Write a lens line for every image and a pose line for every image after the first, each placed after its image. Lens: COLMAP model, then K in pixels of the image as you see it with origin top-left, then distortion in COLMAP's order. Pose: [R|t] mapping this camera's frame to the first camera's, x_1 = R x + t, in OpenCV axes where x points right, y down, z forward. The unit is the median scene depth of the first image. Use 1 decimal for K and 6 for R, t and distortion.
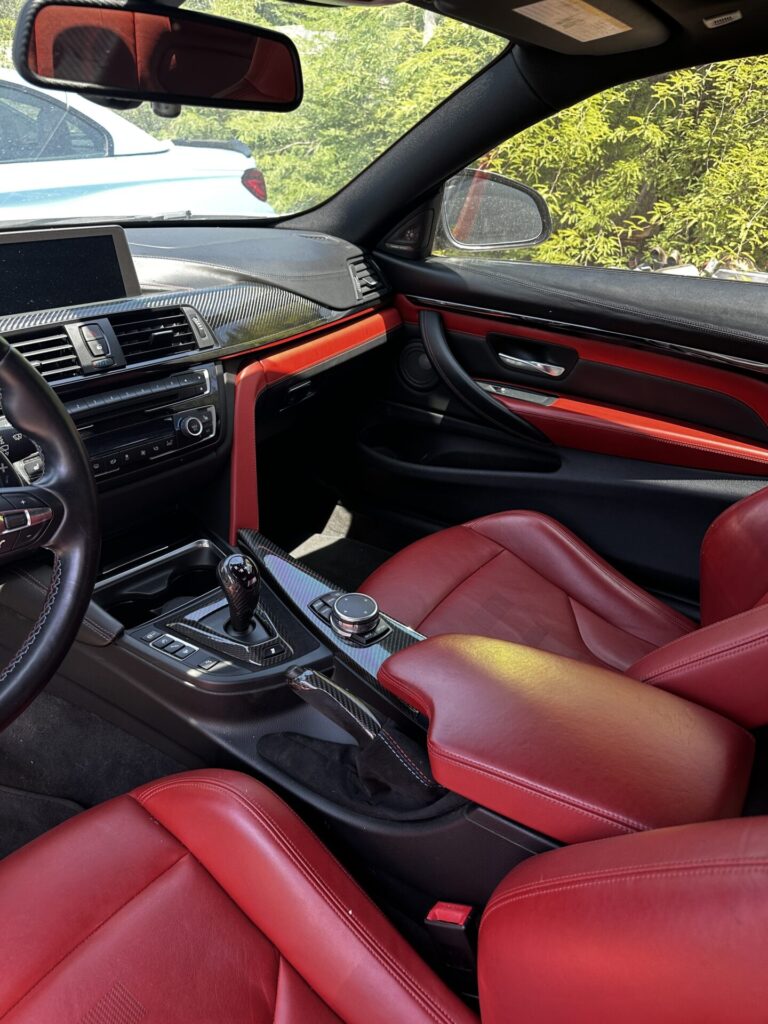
lens RADIAL K [[742.1, 0, 381.0], [0, 742.1, 498.7], [0, 0, 1]] dist [0.116962, -0.180290]
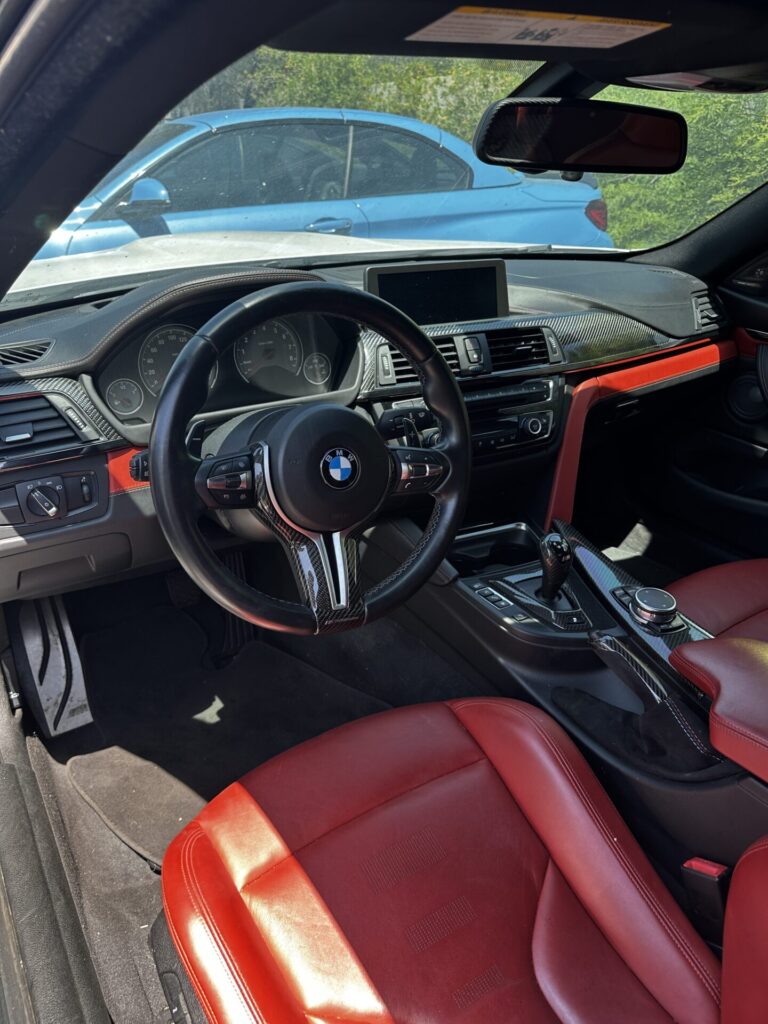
lens RADIAL K [[742.1, 0, 381.0], [0, 742.1, 498.7], [0, 0, 1]] dist [0.116962, -0.180290]
pose [[0.918787, 0.150613, -0.364891, -0.020415], [-0.161378, 0.986892, 0.001004, 0.056612], [0.360260, 0.057963, 0.931050, -0.199613]]
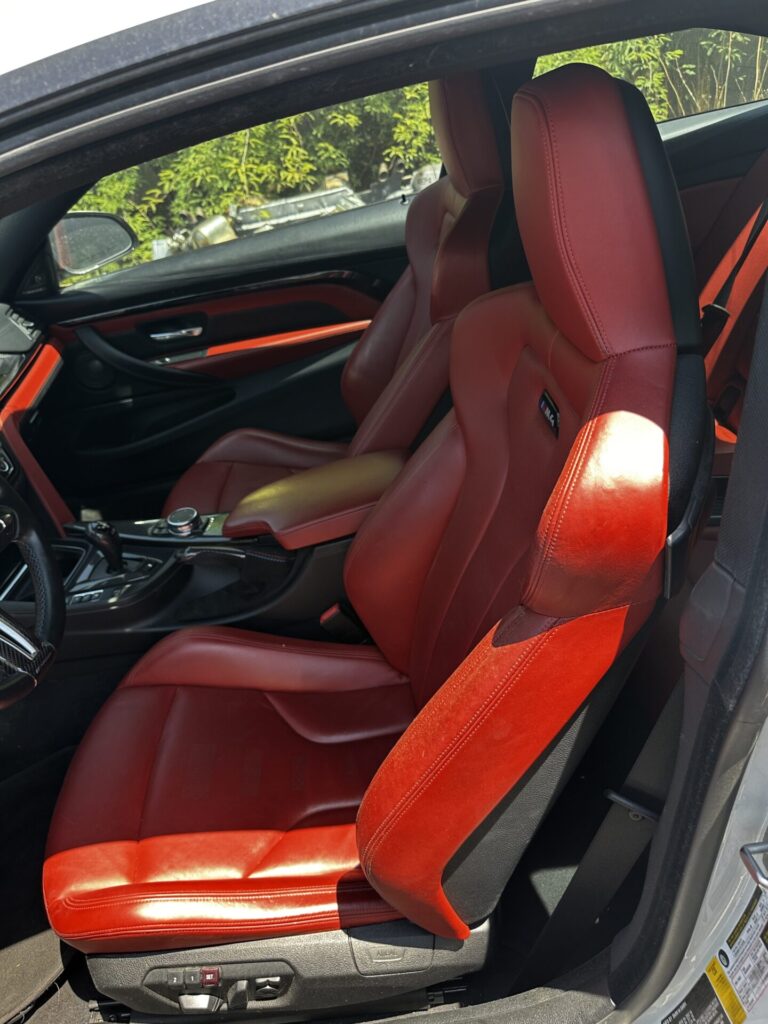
lens RADIAL K [[742.1, 0, 381.0], [0, 742.1, 498.7], [0, 0, 1]] dist [0.116962, -0.180290]
pose [[0.776096, -0.490238, 0.396664, -0.281572], [0.474933, 0.868198, 0.143773, 0.082304], [-0.414866, 0.076807, 0.906635, -0.501681]]
